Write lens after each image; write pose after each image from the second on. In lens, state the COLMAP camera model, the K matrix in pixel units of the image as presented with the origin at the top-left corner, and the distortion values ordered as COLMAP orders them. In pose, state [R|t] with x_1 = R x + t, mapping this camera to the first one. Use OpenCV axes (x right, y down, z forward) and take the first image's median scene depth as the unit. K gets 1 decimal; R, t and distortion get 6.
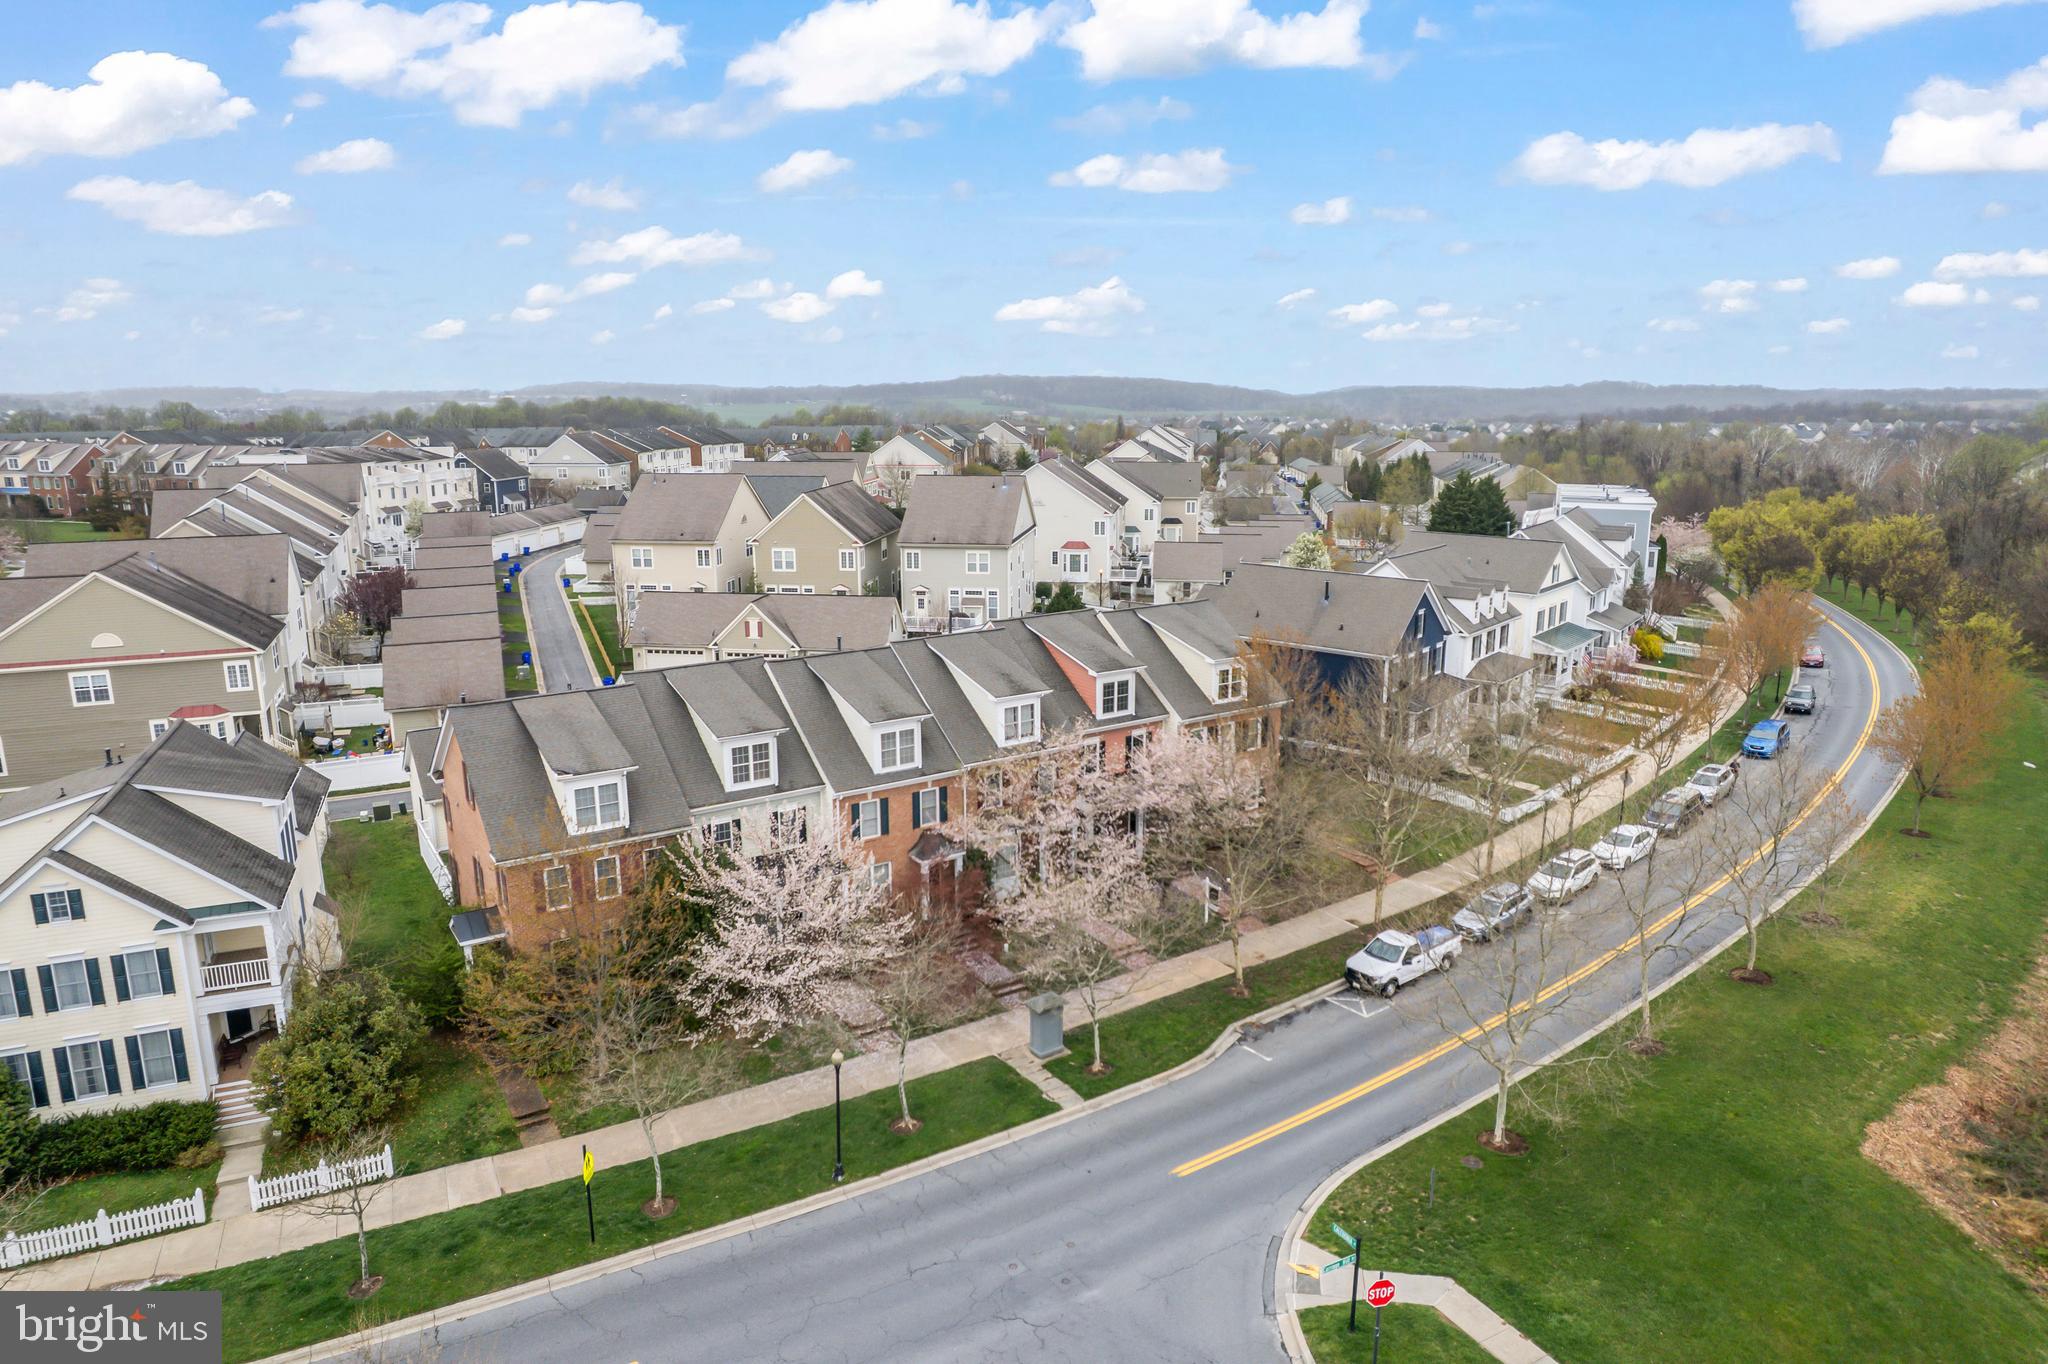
lens RADIAL K [[1306.9, 0, 1021.0], [0, 1306.9, 692.7], [0, 0, 1]] dist [-0.076361, 0.069378]
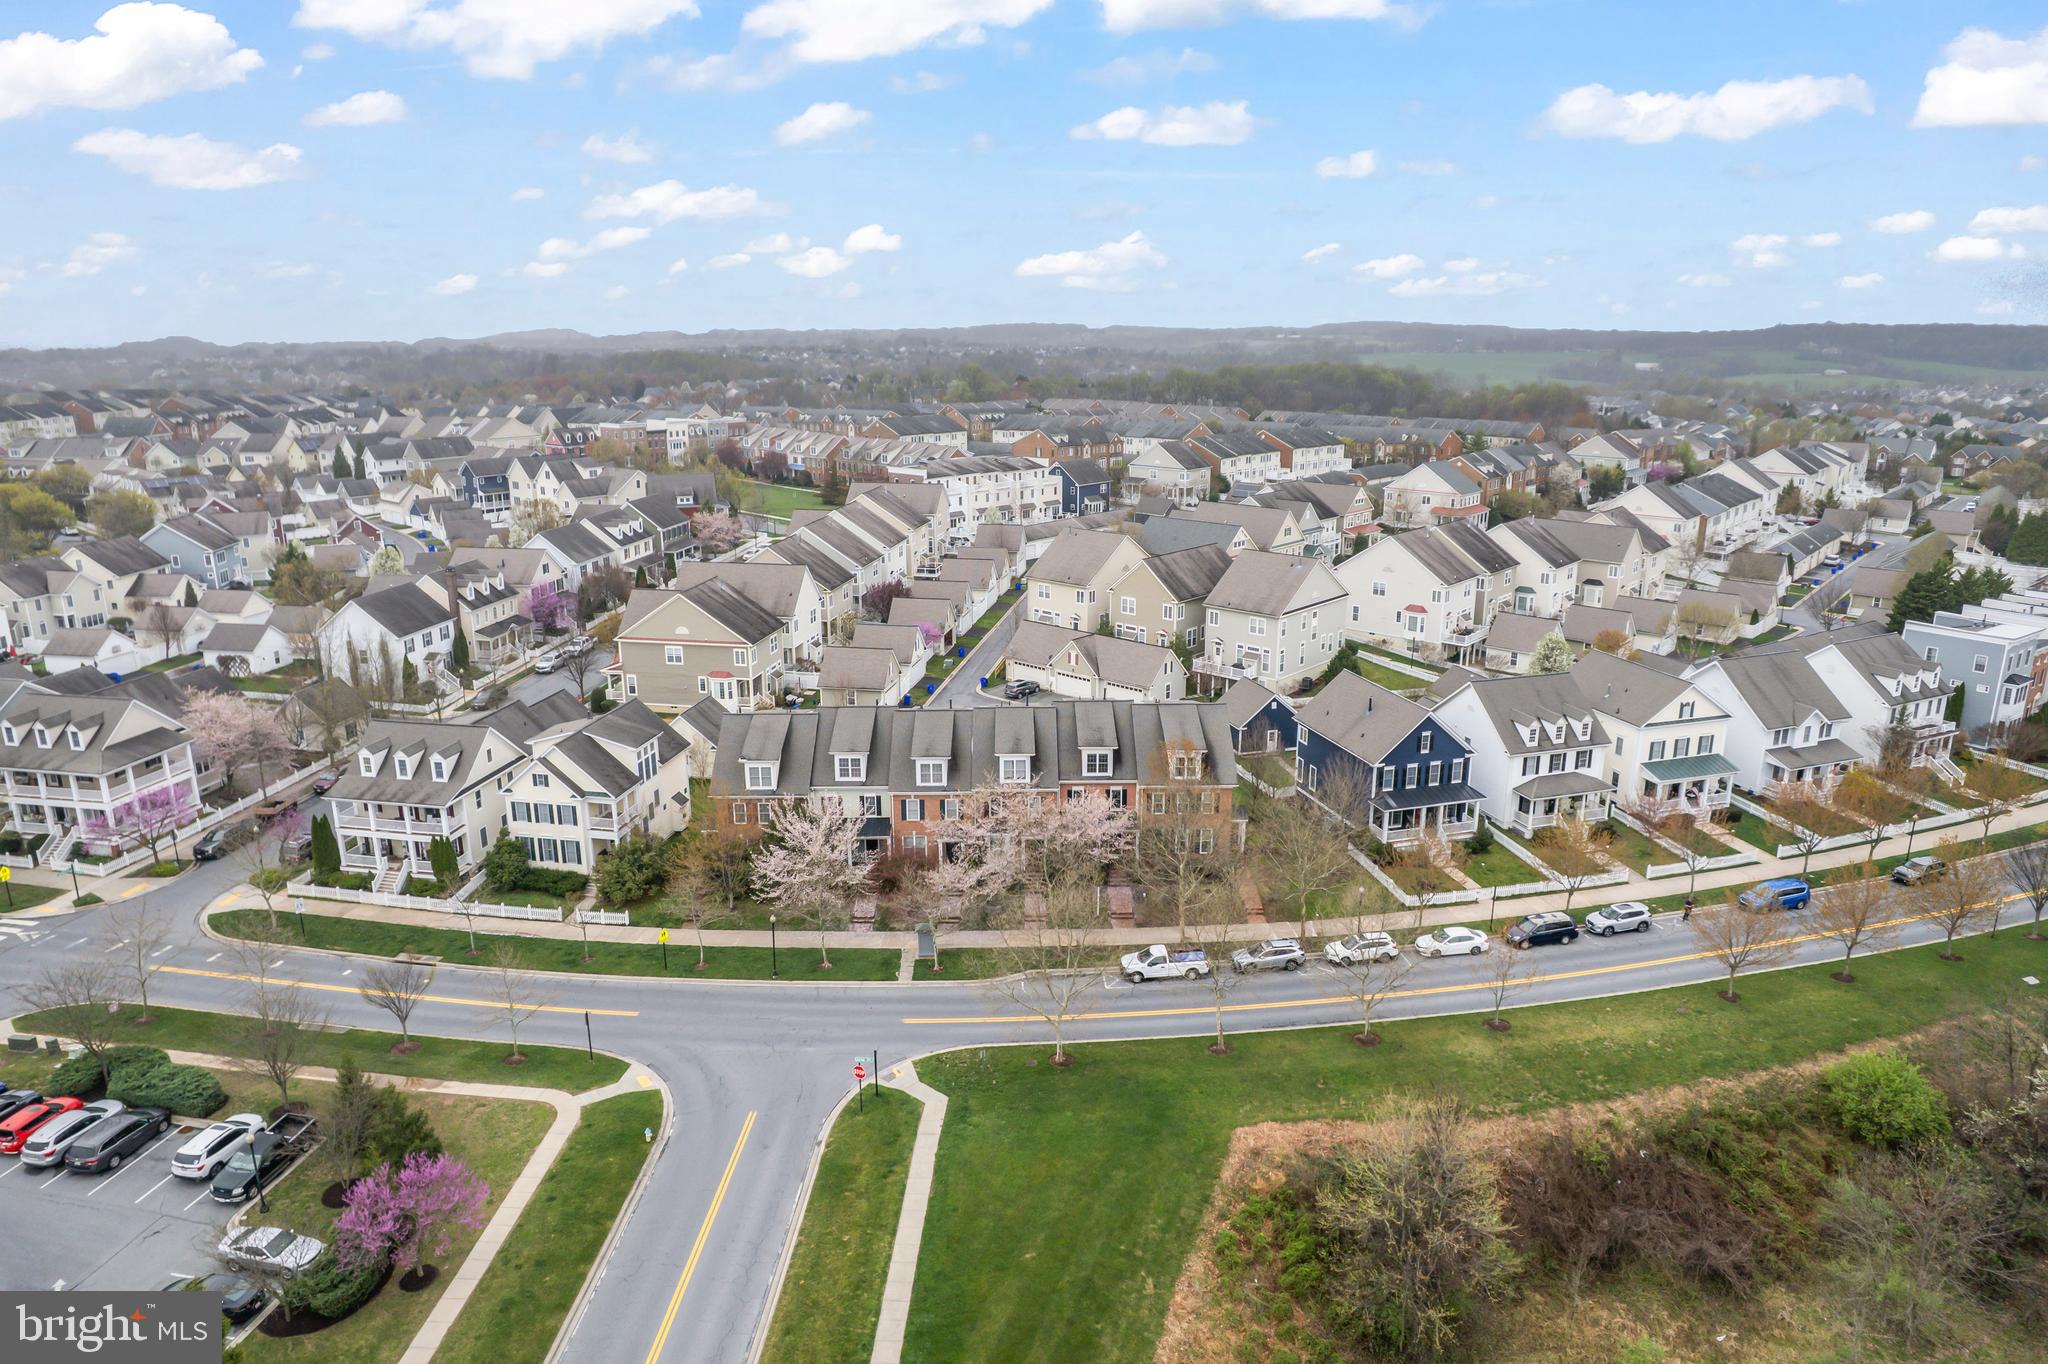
lens RADIAL K [[1306.9, 0, 1021.0], [0, 1306.9, 692.7], [0, 0, 1]] dist [-0.076361, 0.069378]
pose [[0.836322, 0.149156, -0.527558, 0.914638], [-0.124346, 0.988808, 0.082443, -0.223700], [0.533951, -0.003349, 0.845509, -0.415236]]
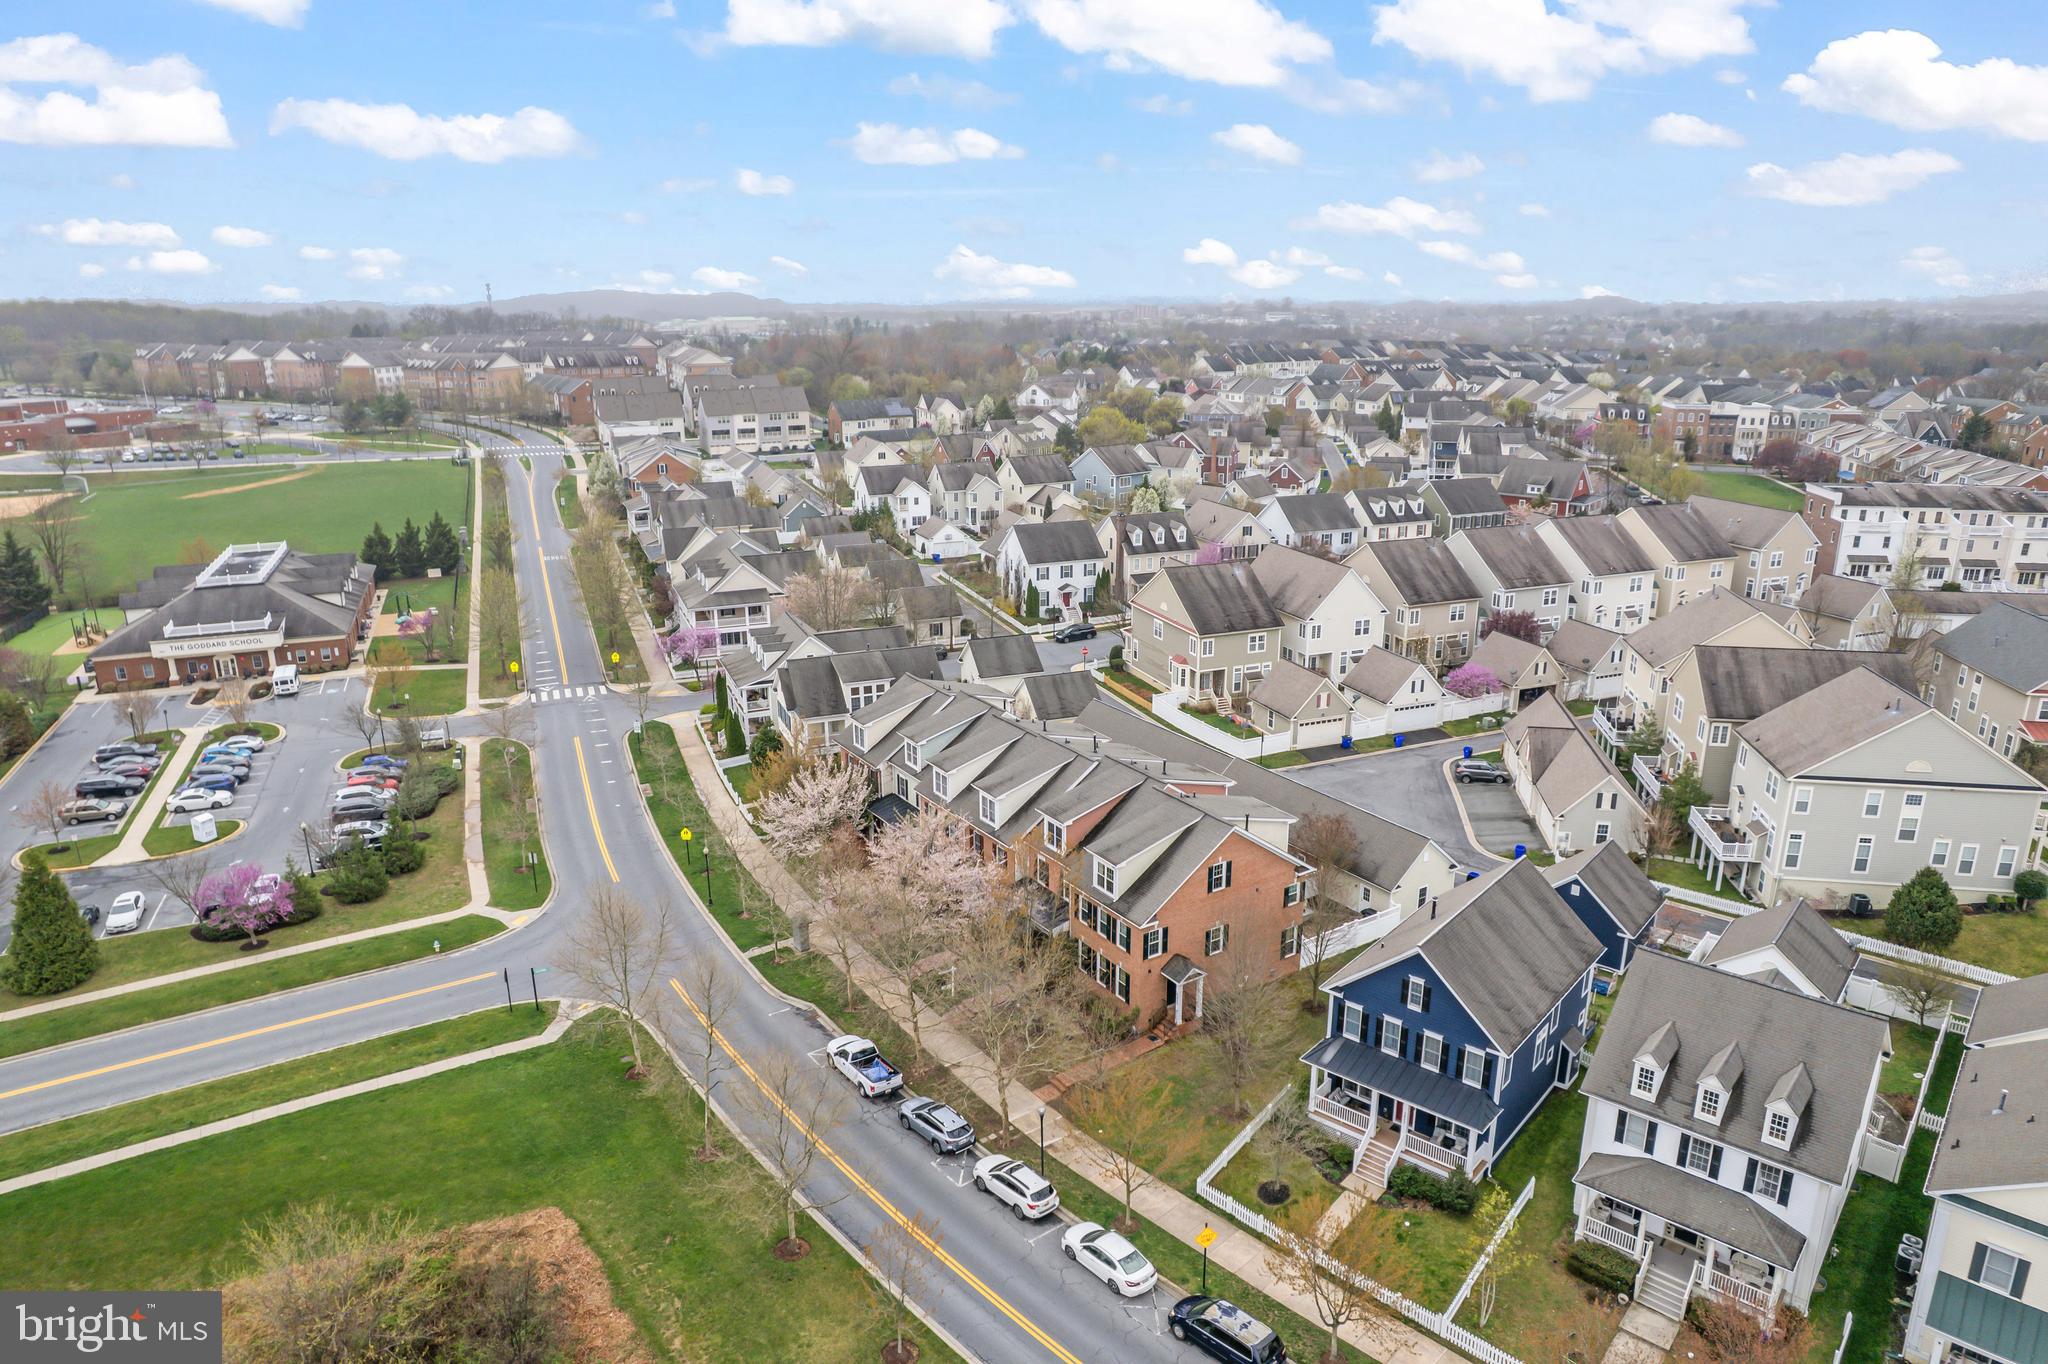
lens RADIAL K [[1306.9, 0, 1021.0], [0, 1306.9, 692.7], [0, 0, 1]] dist [-0.076361, 0.069378]
pose [[-0.006986, 0.299556, -0.954053, 1.423666], [-0.227339, 0.928617, 0.293235, -0.564349], [0.973791, 0.218942, 0.061613, 0.979994]]
